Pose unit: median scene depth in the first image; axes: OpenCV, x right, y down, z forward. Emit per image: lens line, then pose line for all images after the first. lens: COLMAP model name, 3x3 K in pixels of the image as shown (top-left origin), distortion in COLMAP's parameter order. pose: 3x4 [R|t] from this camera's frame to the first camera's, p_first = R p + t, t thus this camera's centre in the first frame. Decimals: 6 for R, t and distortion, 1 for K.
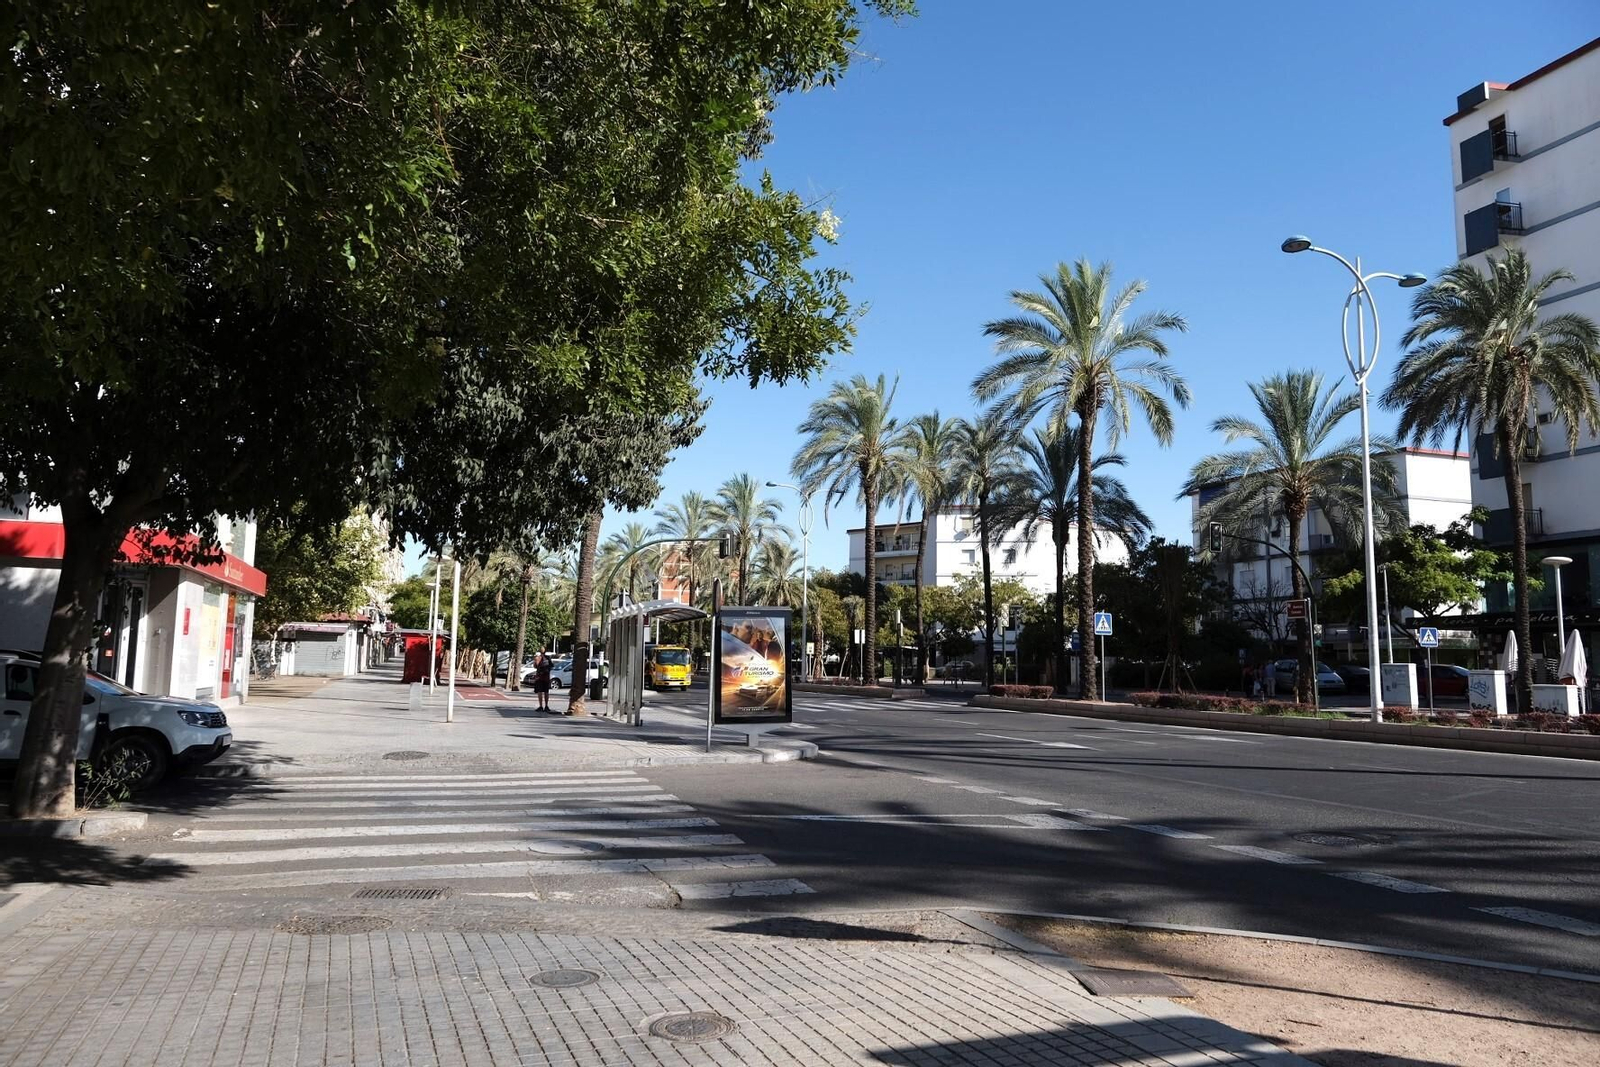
lens RADIAL K [[1104.1, 0, 800.0], [0, 1104.1, 533.5], [0, 0, 1]] dist [0.006415, 0.004916]
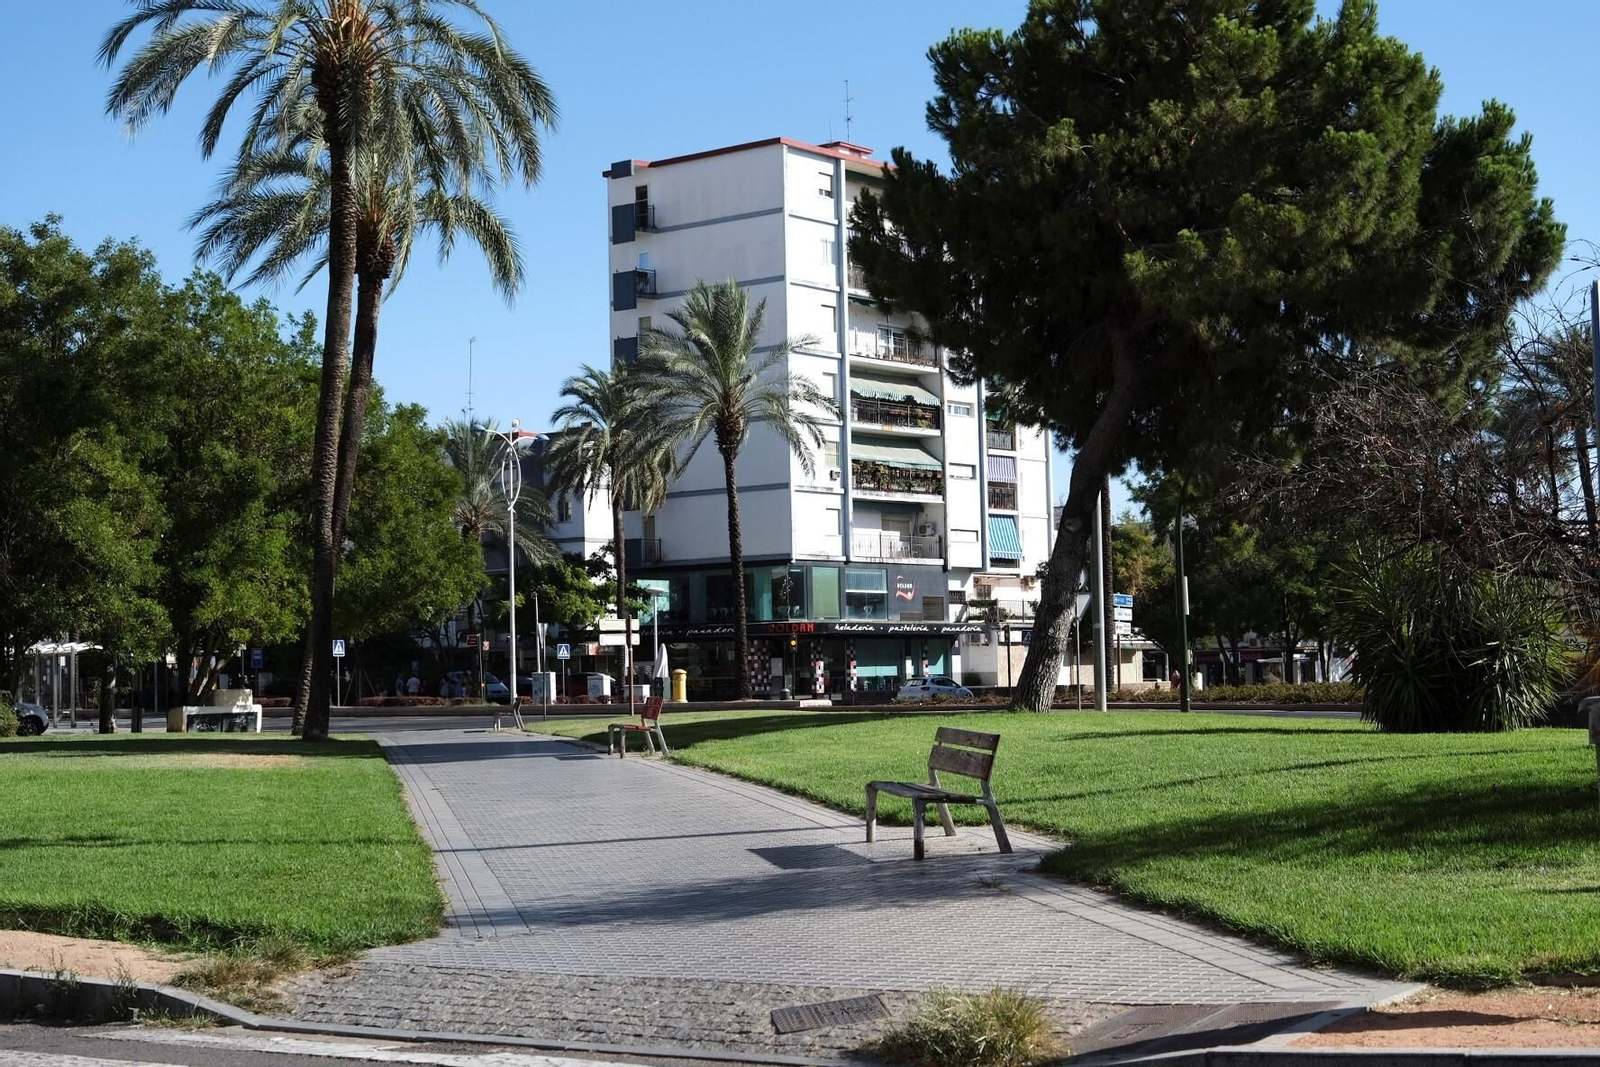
lens RADIAL K [[2900.7, 0, 800.0], [0, 2900.7, 533.5], [0, 0, 1]] dist [0.042540, 0.520013]
pose [[0.859838, -0.004852, 0.510543, -0.798543], [-0.025616, 0.998285, 0.052630, -0.197102], [-0.509923, -0.058331, 0.858240, -1.760499]]
